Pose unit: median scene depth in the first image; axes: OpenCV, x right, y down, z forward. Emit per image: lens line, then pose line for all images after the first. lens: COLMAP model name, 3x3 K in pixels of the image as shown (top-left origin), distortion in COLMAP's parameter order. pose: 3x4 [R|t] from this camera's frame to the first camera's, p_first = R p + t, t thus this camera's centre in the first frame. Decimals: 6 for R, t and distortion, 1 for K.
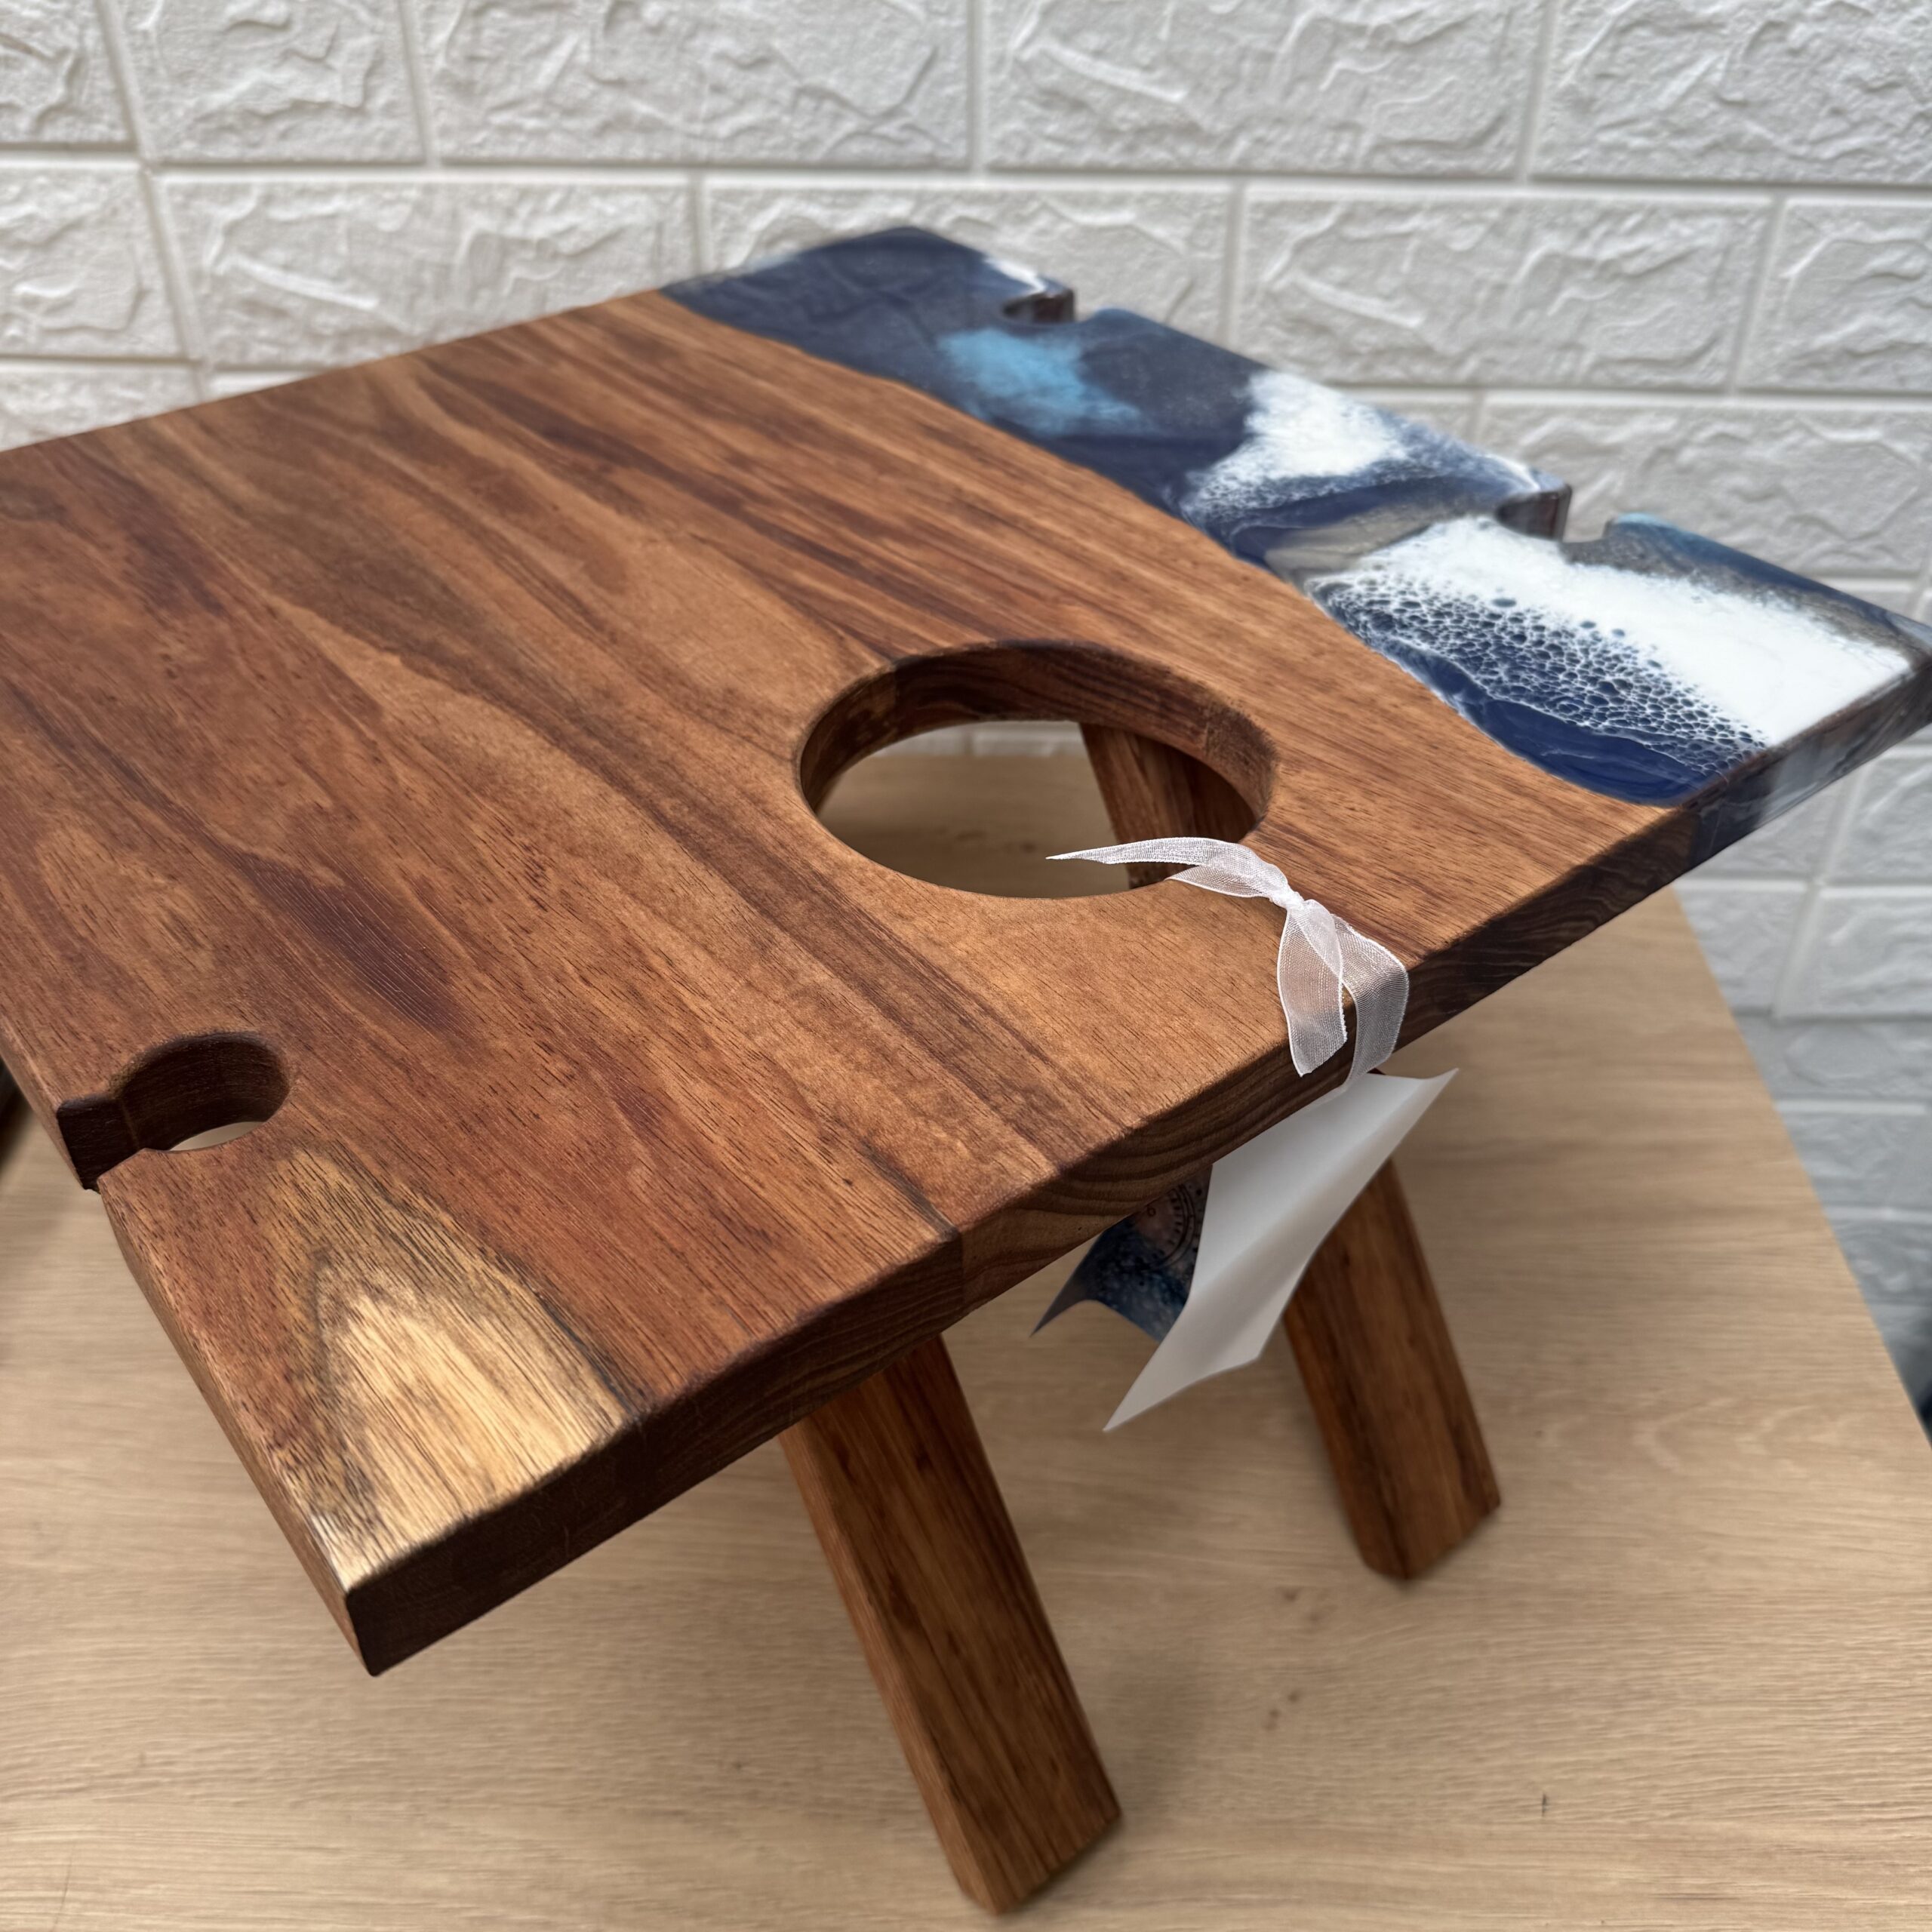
lens RADIAL K [[1857.2, 0, 965.2], [0, 1857.2, 971.1], [0, 0, 1]] dist [0.116658, -0.343226]
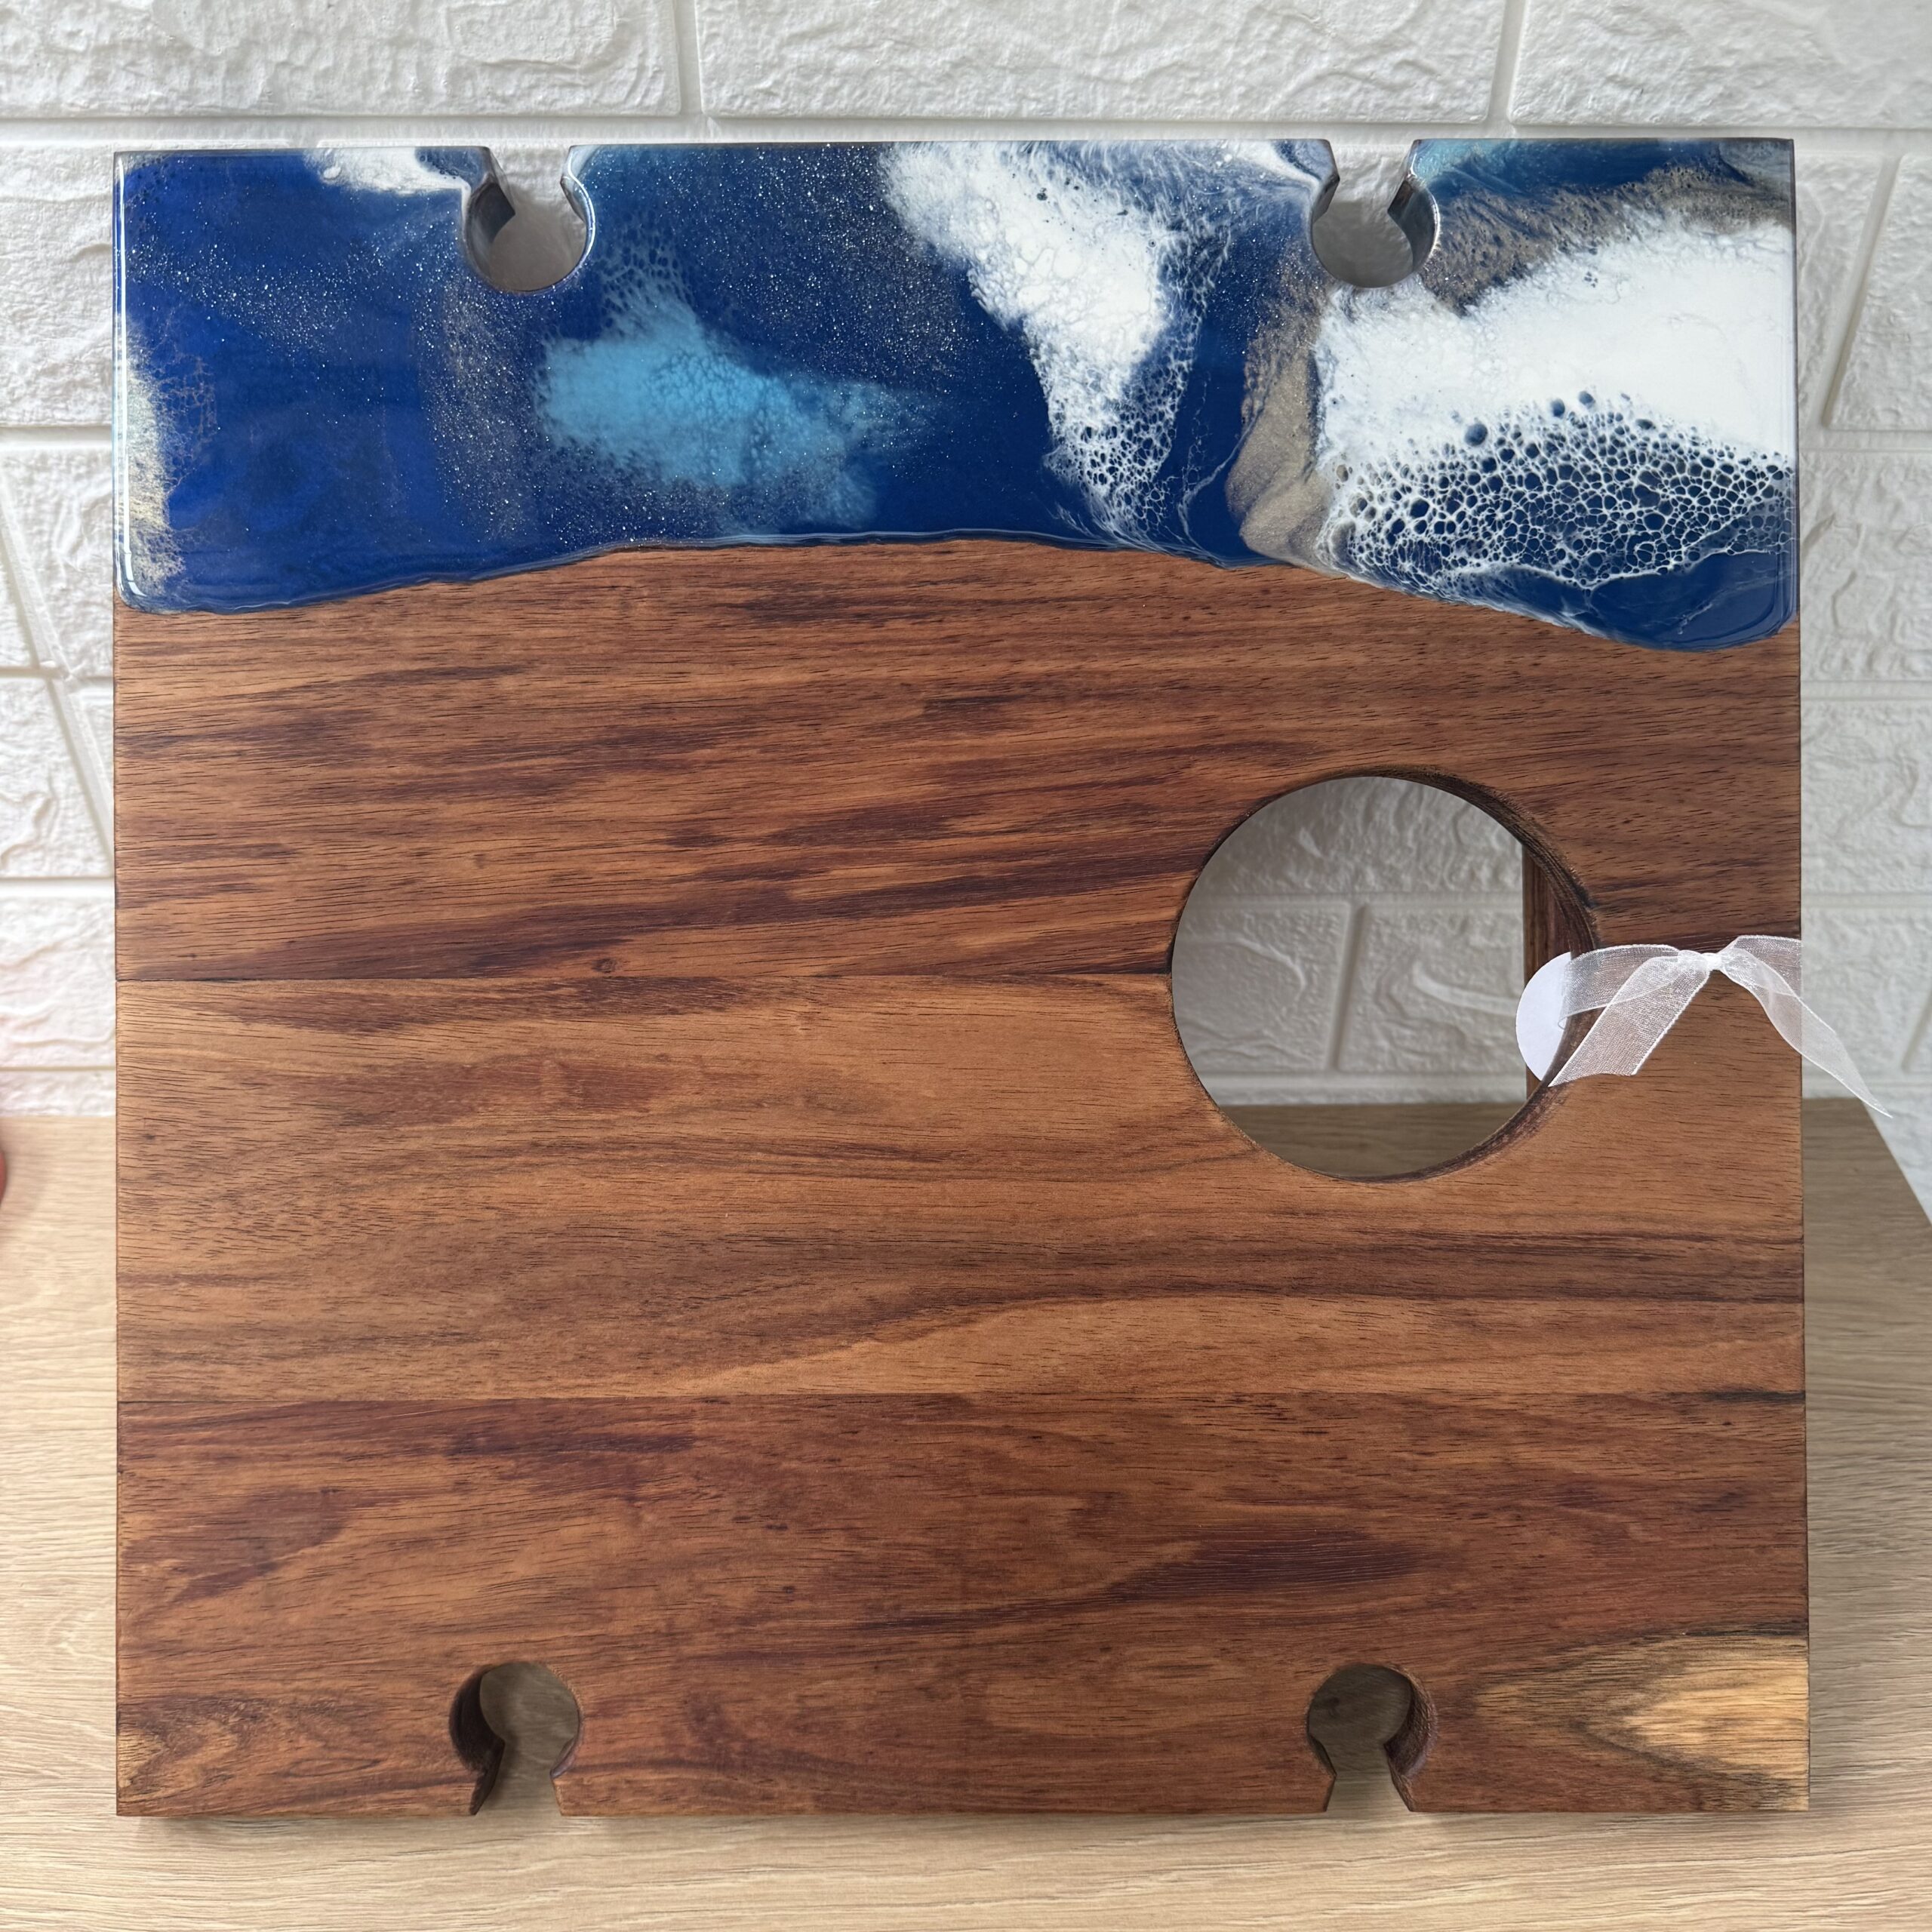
lens RADIAL K [[1857.2, 0, 965.2], [0, 1857.2, 971.1], [0, 0, 1]] dist [0.116658, -0.343226]
pose [[0.622715, -0.782445, 0.002395, -0.115361], [0.492457, 0.394301, 0.775895, -1.060751], [-0.608039, -0.481983, 0.630857, 0.423684]]
